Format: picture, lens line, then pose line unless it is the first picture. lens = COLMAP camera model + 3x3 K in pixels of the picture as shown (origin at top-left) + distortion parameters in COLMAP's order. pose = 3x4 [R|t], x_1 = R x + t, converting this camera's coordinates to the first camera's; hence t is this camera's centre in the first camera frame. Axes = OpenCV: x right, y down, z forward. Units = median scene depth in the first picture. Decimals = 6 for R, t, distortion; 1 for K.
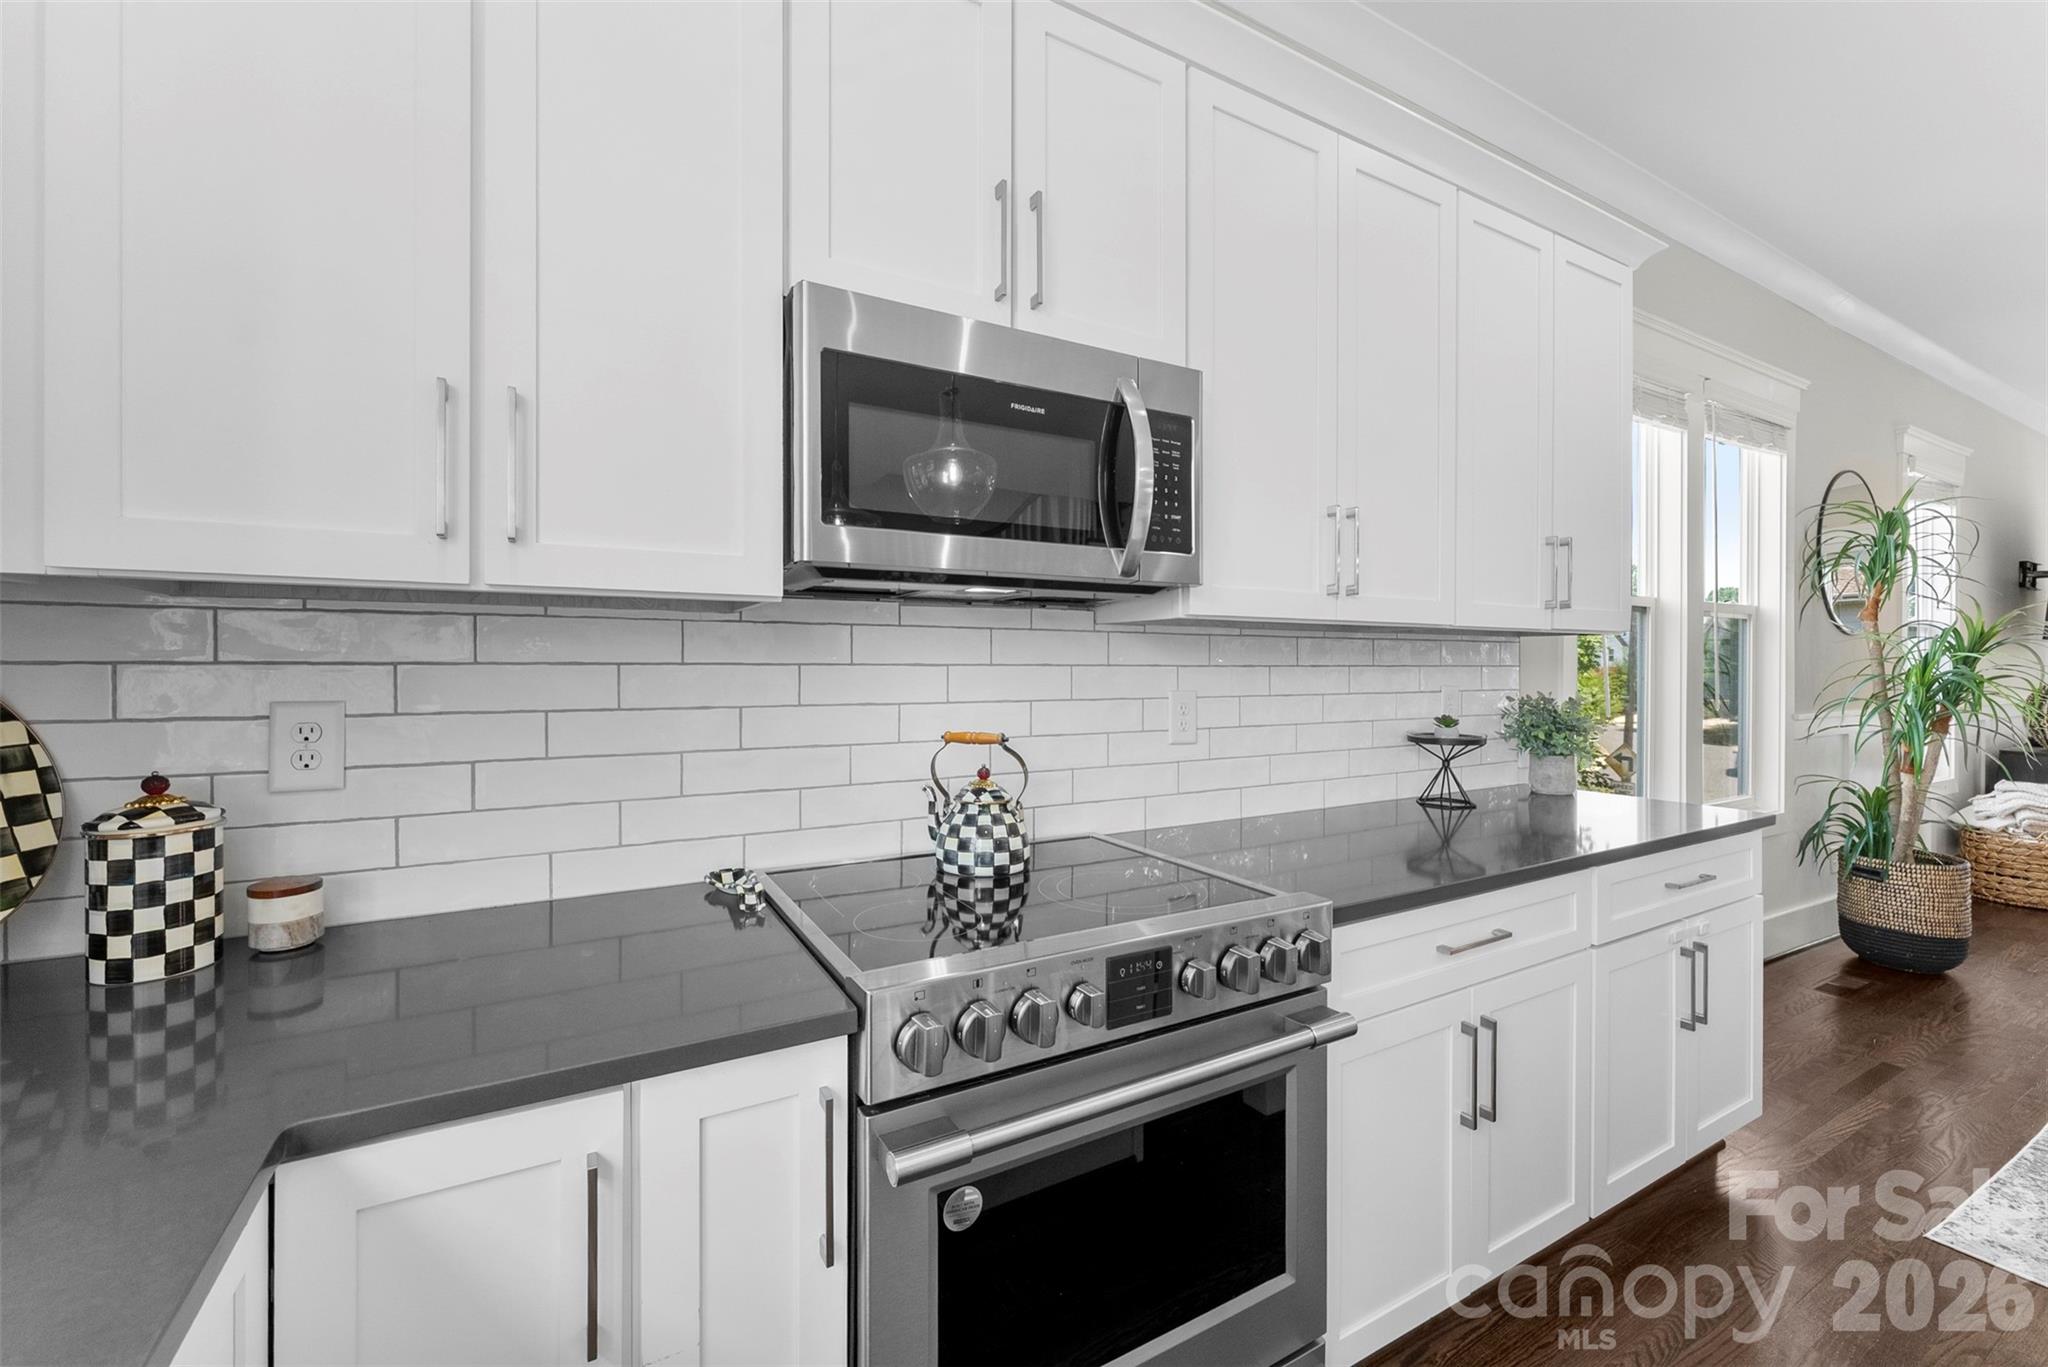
lens RADIAL K [[833.1, 0, 1024.0], [0, 833.1, 683.5], [0, 0, 1]] dist [0.000096, -0.000166]
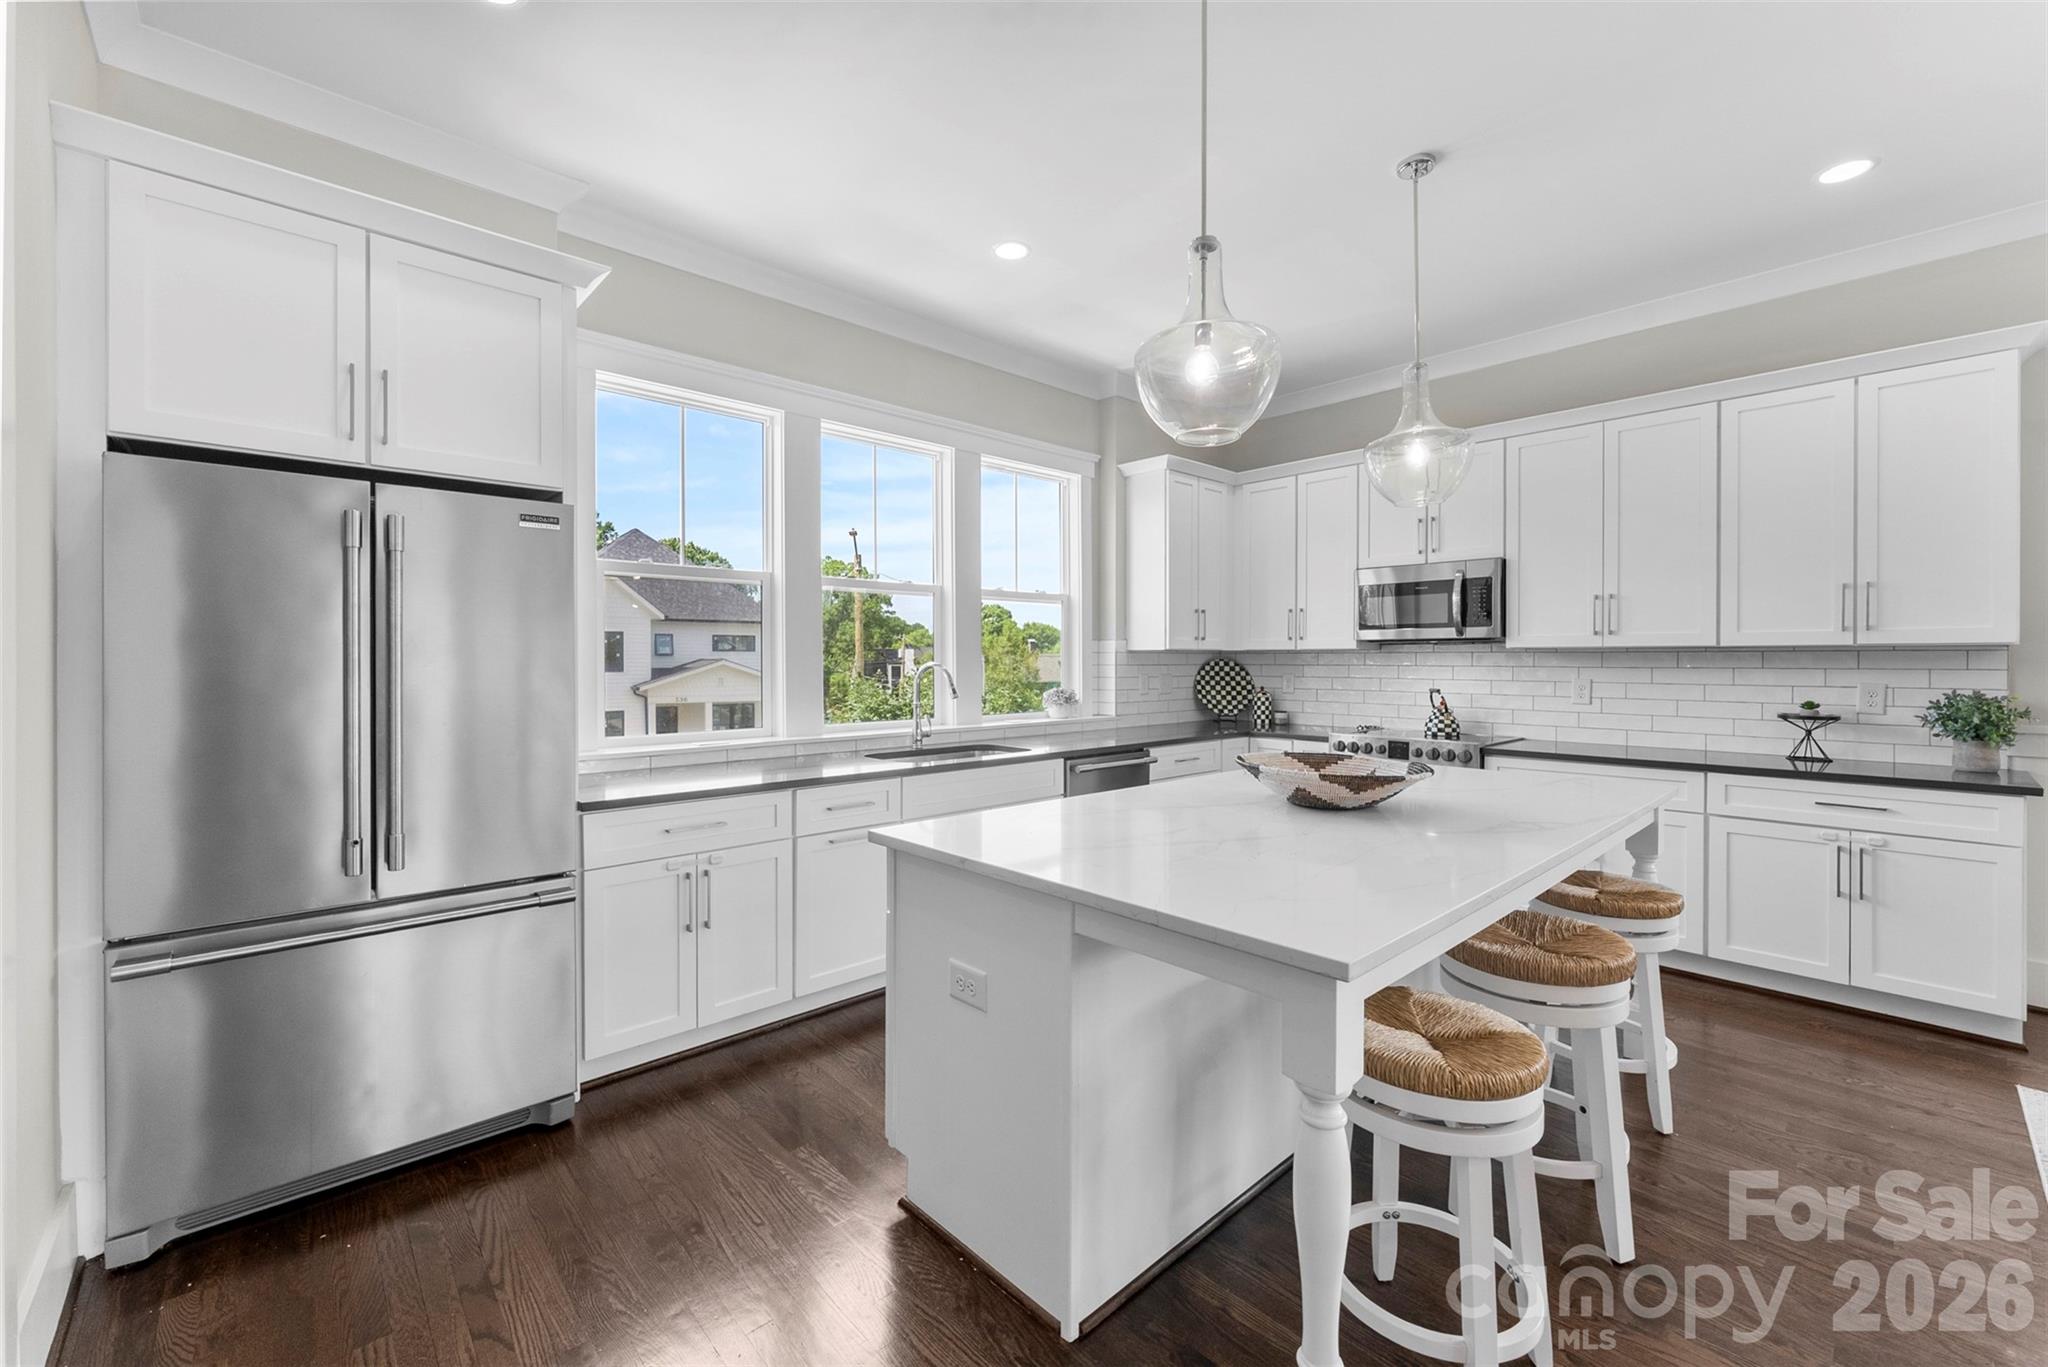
lens RADIAL K [[810.8, 0, 1023.9], [0, 810.8, 663.7], [0, 0, 1]] dist [-0.028872, -0.000074]
pose [[0.238598, 0.004871, -0.971106, 2.697162], [-0.022465, 0.999747, -0.000505, 0.003984], [0.970858, 0.021937, 0.238647, -1.272206]]
